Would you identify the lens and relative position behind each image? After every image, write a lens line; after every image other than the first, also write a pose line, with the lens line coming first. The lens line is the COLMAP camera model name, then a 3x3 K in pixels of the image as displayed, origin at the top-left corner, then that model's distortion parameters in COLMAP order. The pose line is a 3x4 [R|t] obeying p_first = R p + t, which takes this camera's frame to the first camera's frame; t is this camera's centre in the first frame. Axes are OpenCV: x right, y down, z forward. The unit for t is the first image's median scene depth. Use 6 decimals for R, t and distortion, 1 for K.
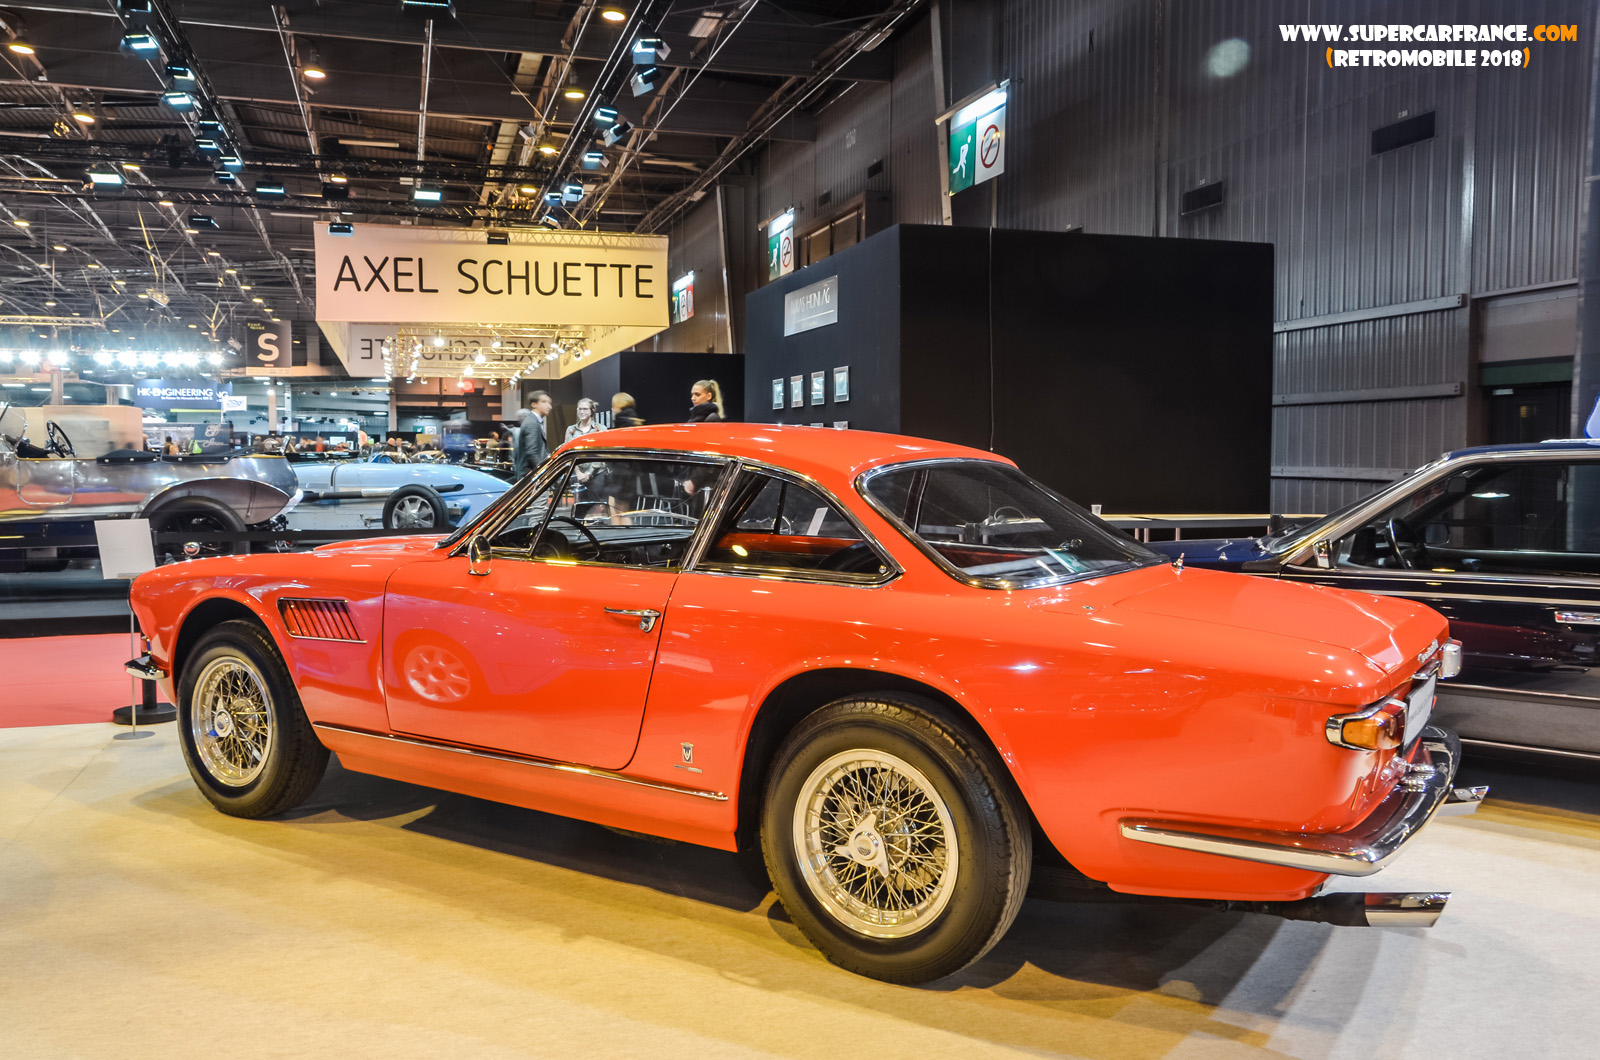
lens RADIAL K [[1243.5, 0, 799.6], [0, 1243.5, 529.7], [0, 0, 1]] dist [-0.009556, -0.003136]
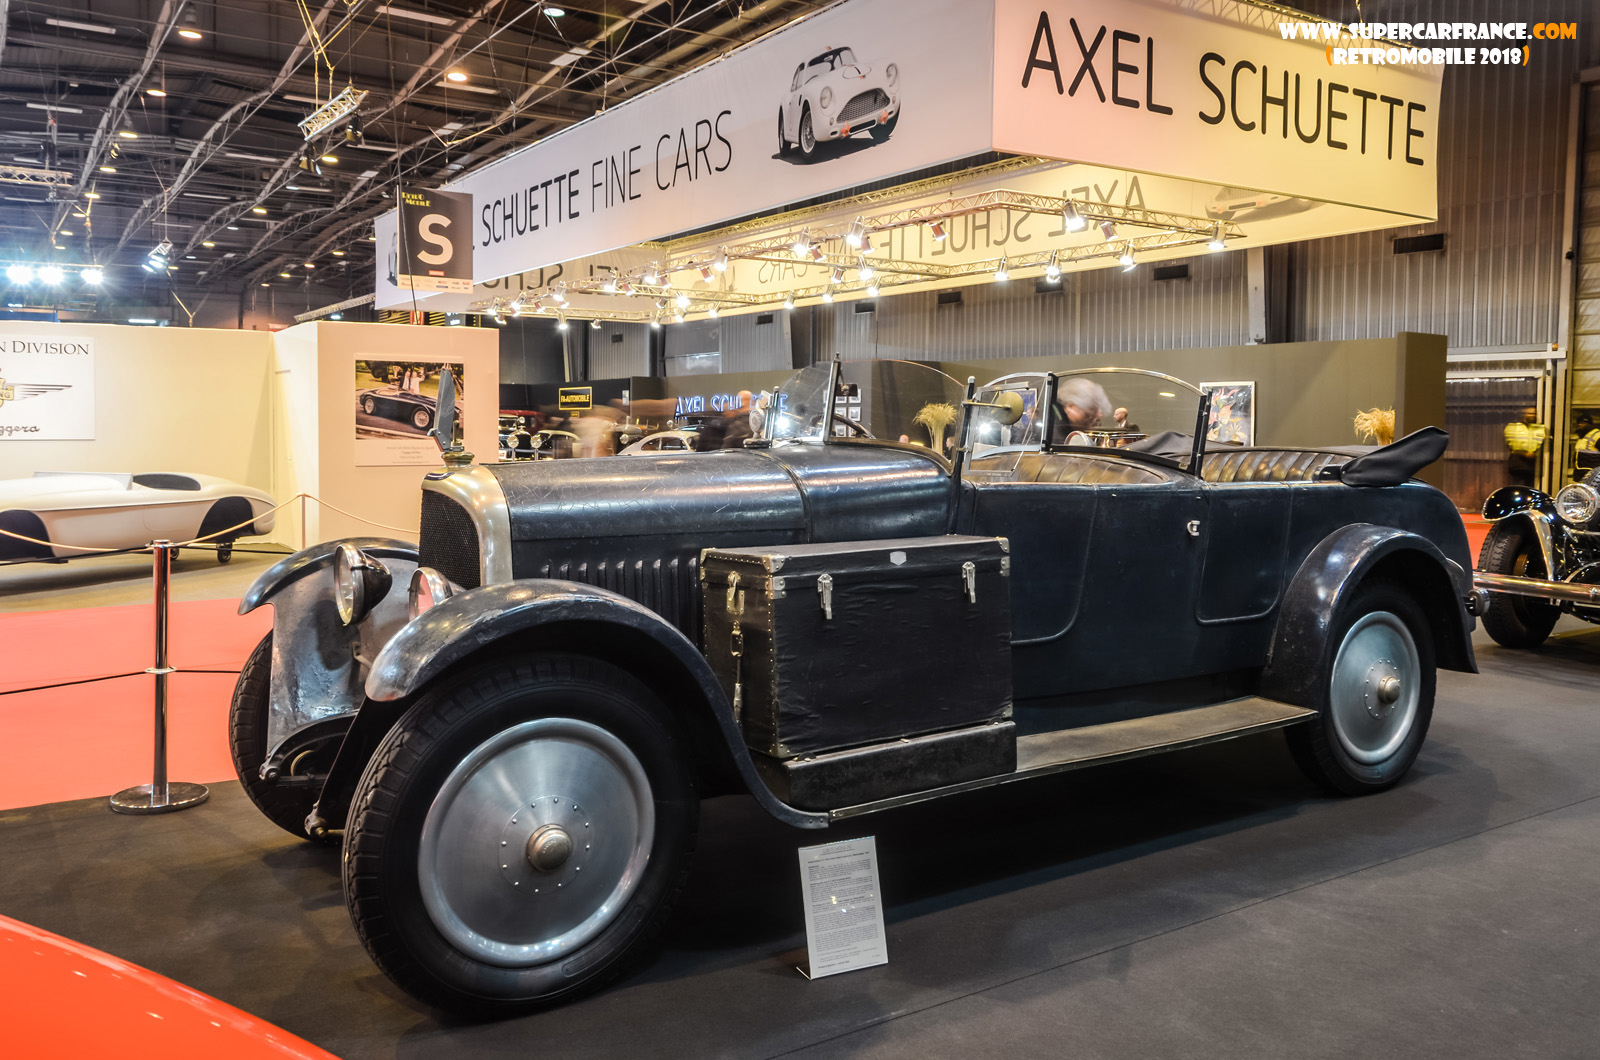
lens RADIAL K [[1243.5, 0, 799.4], [0, 1243.5, 529.0], [0, 0, 1]] dist [-0.009556, -0.003136]
pose [[0.964822, -0.009832, 0.262719, -0.552492], [0.004201, 0.999749, 0.021986, -0.039584], [-0.262870, -0.020108, 0.964622, 0.558253]]
